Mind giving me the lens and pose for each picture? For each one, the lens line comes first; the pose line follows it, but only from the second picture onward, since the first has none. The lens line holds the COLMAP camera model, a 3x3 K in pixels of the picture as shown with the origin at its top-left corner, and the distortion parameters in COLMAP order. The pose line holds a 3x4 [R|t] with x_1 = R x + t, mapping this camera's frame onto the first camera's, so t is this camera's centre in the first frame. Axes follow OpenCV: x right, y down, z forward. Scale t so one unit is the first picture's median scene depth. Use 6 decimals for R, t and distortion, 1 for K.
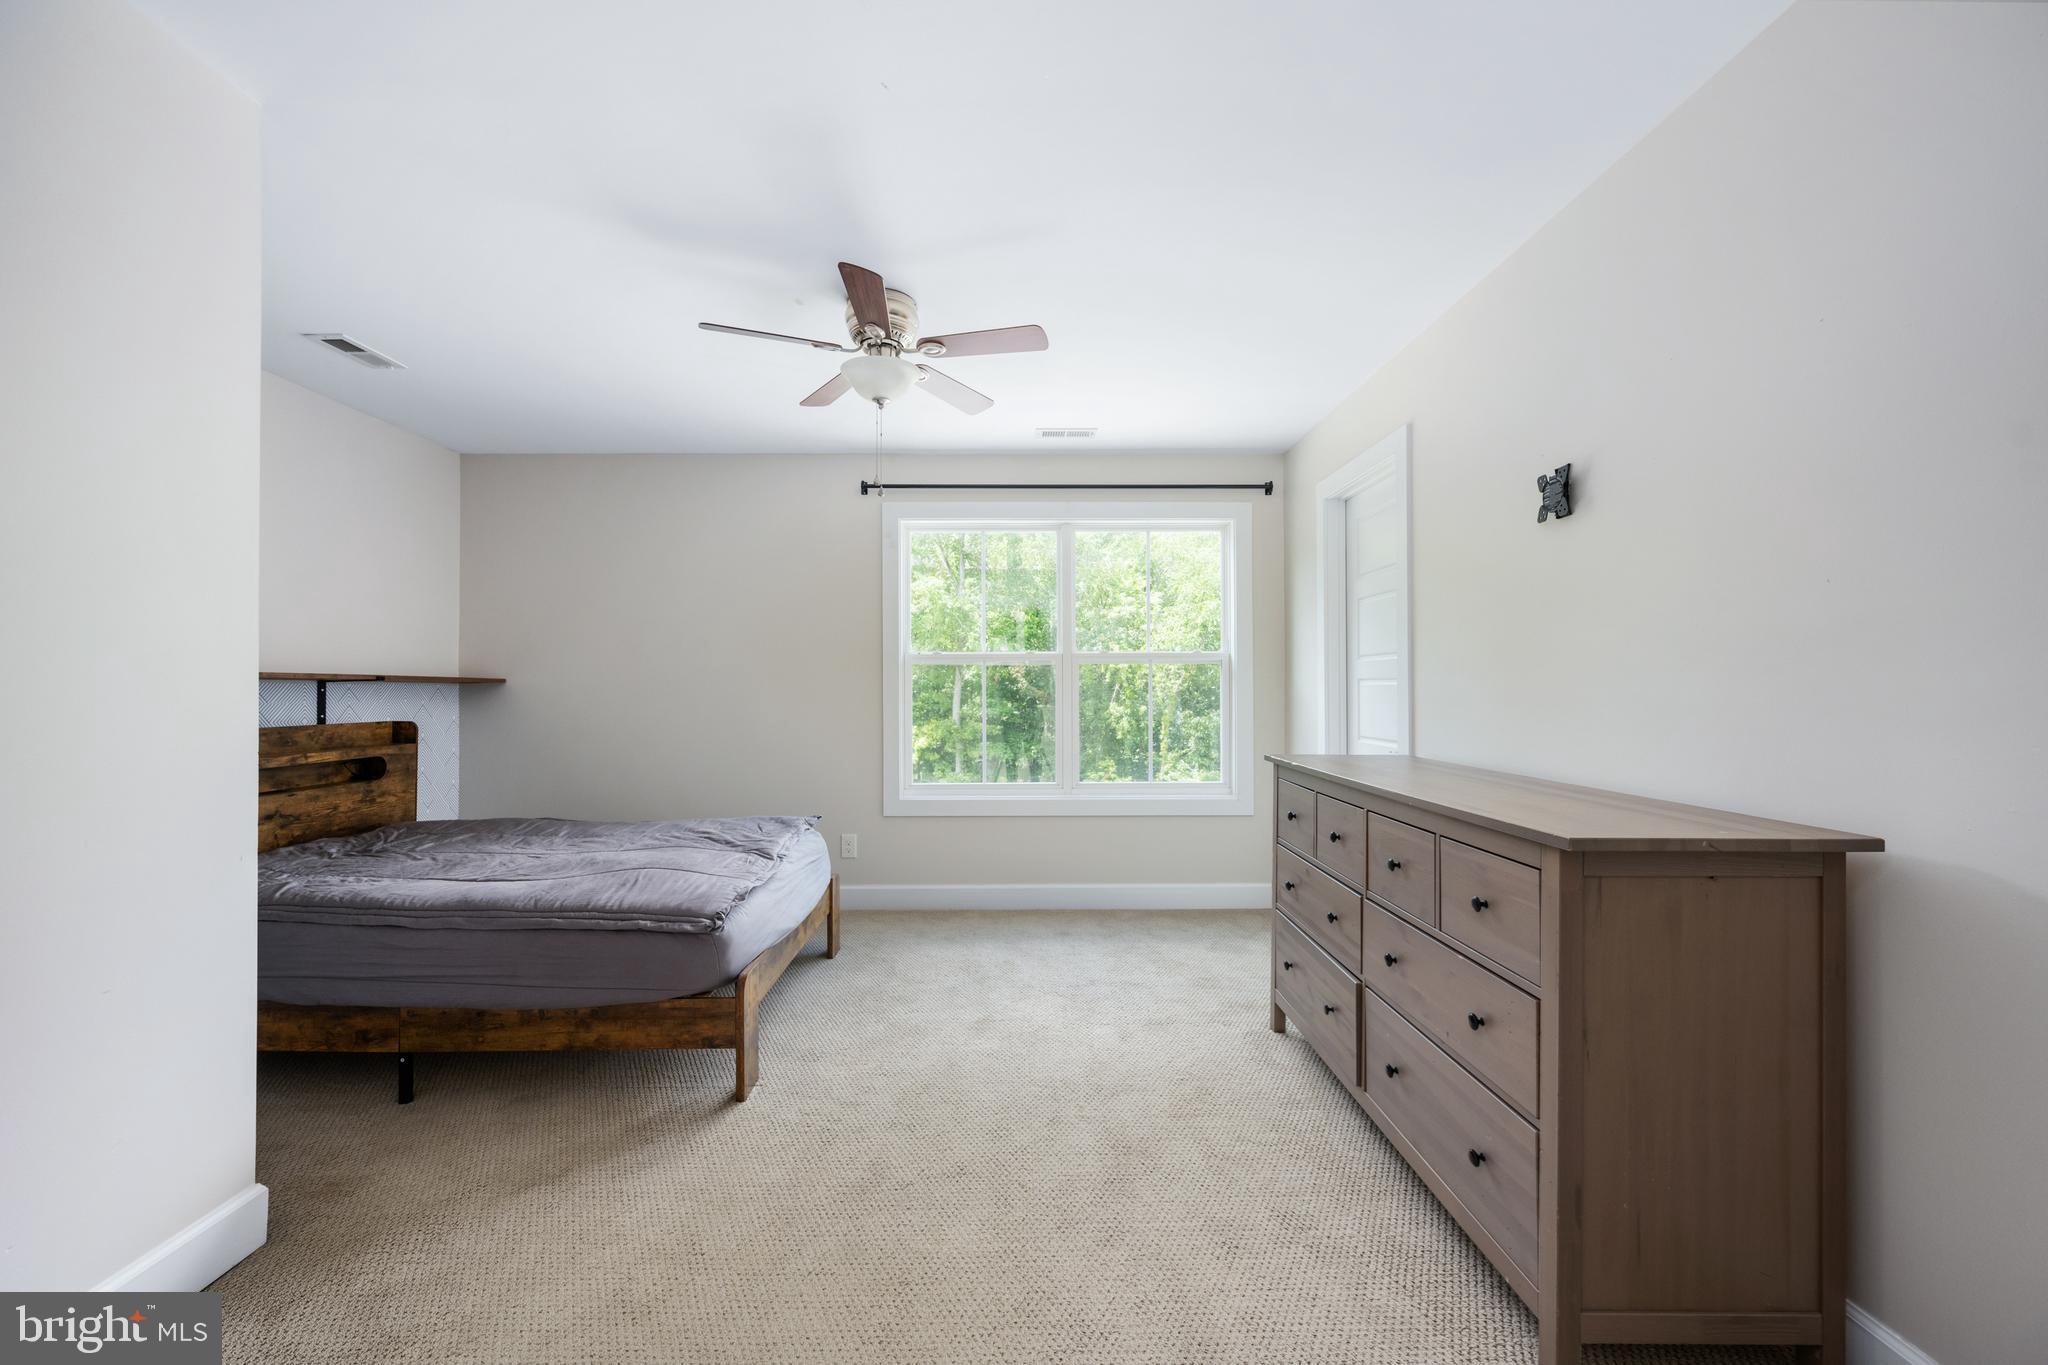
lens RADIAL K [[819.6, 0, 1025.4], [0, 819.6, 695.8], [0, 0, 1]] dist [0.001588, 0.000178]
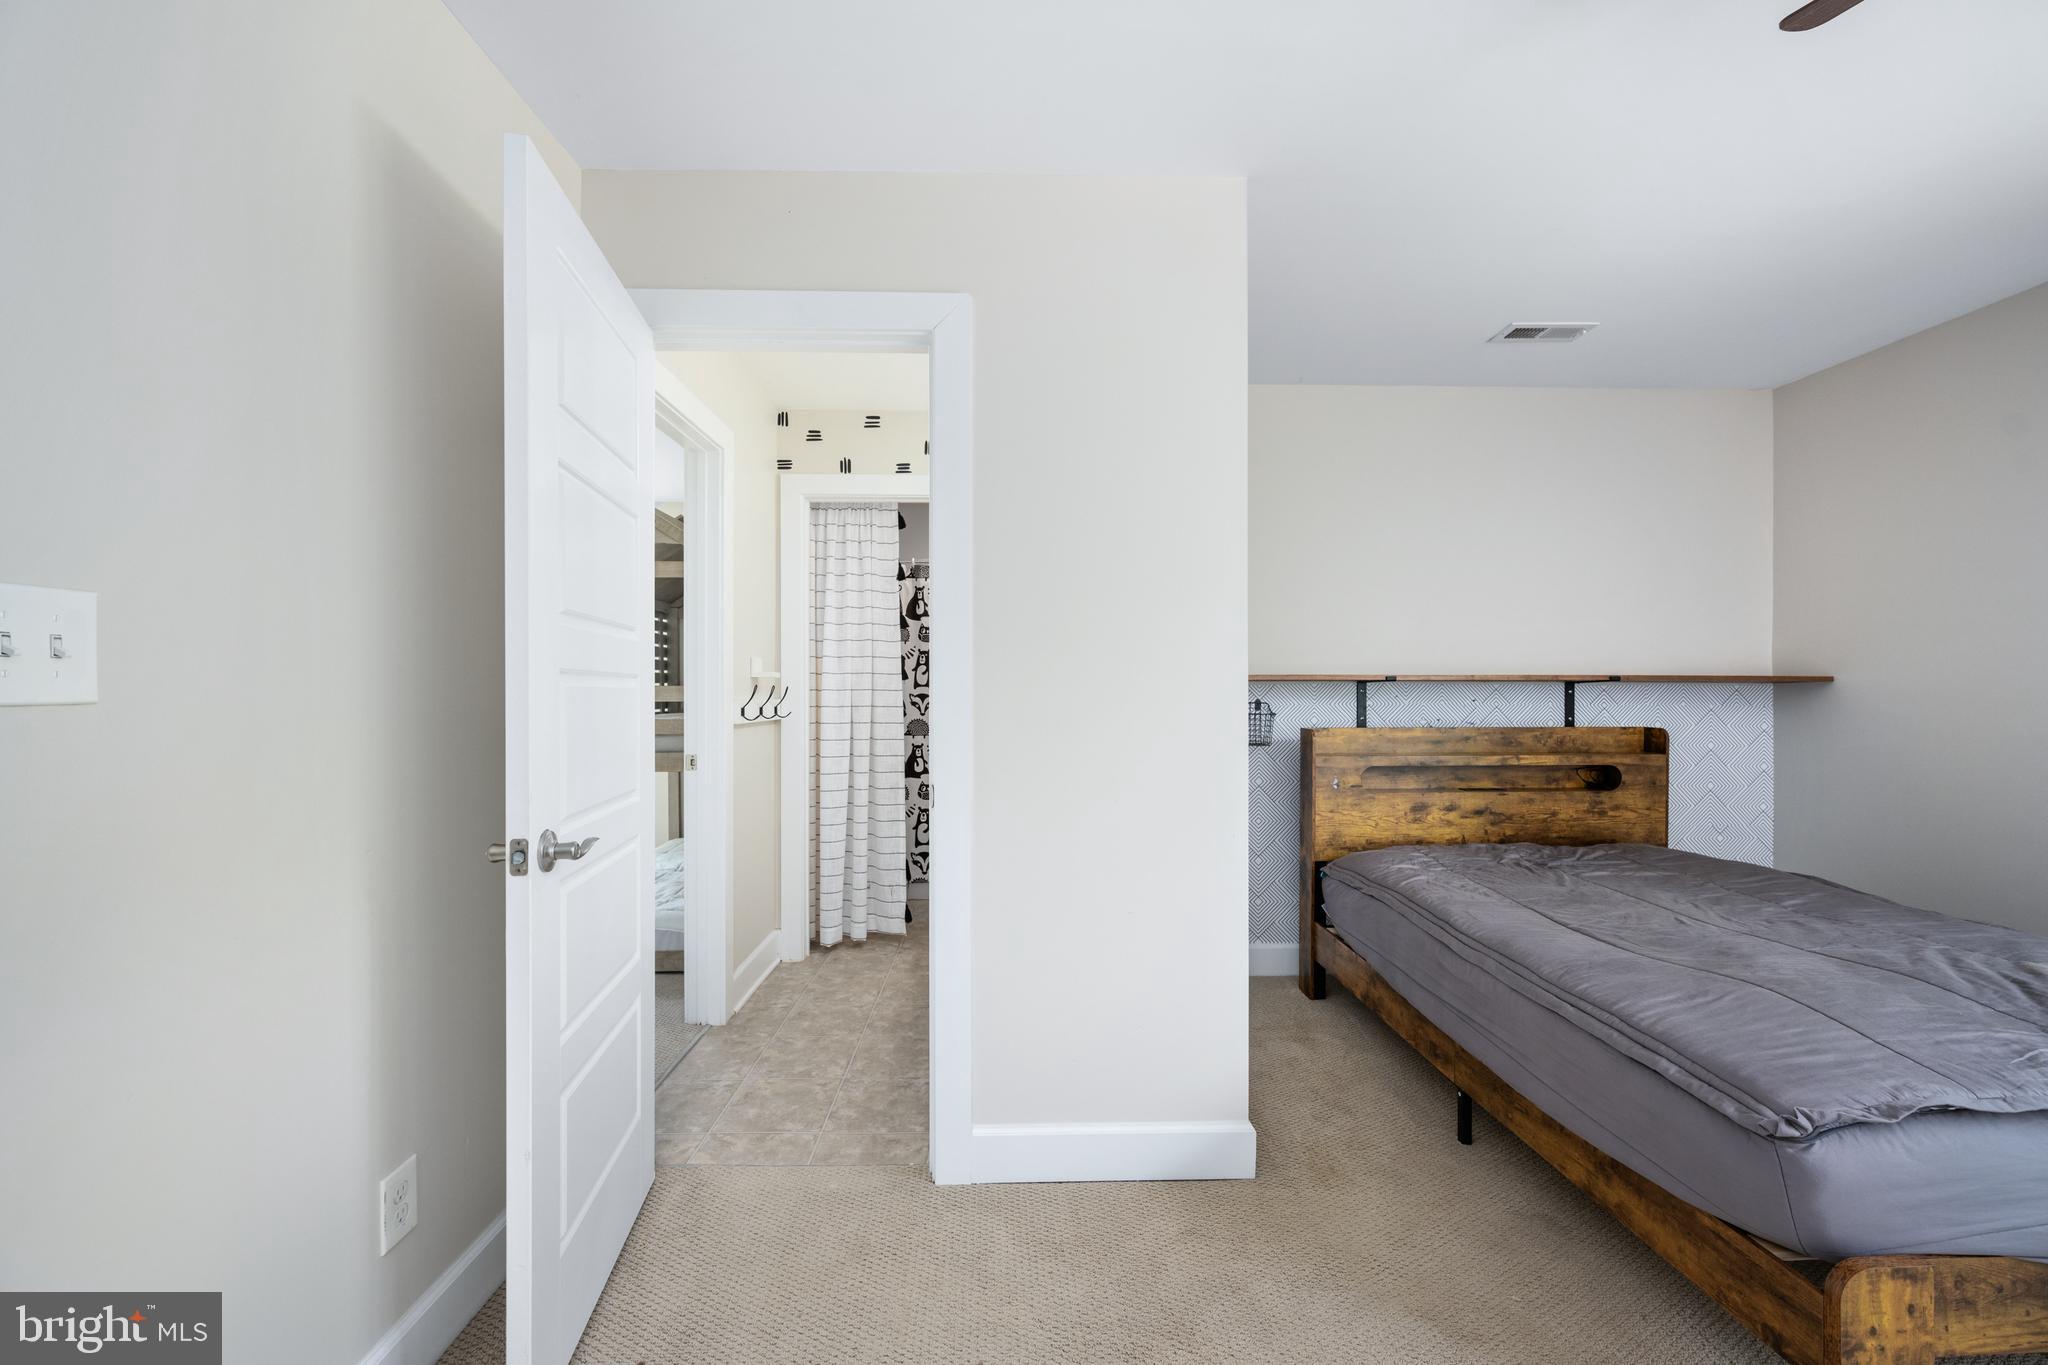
lens RADIAL K [[819.6, 0, 1025.4], [0, 819.6, 695.8], [0, 0, 1]] dist [0.001588, 0.000178]
pose [[0.021293, 0.007754, -0.999743, 0.105820], [-0.008487, 0.999935, 0.007575, -0.004149], [0.999737, 0.008324, 0.021357, 0.352617]]
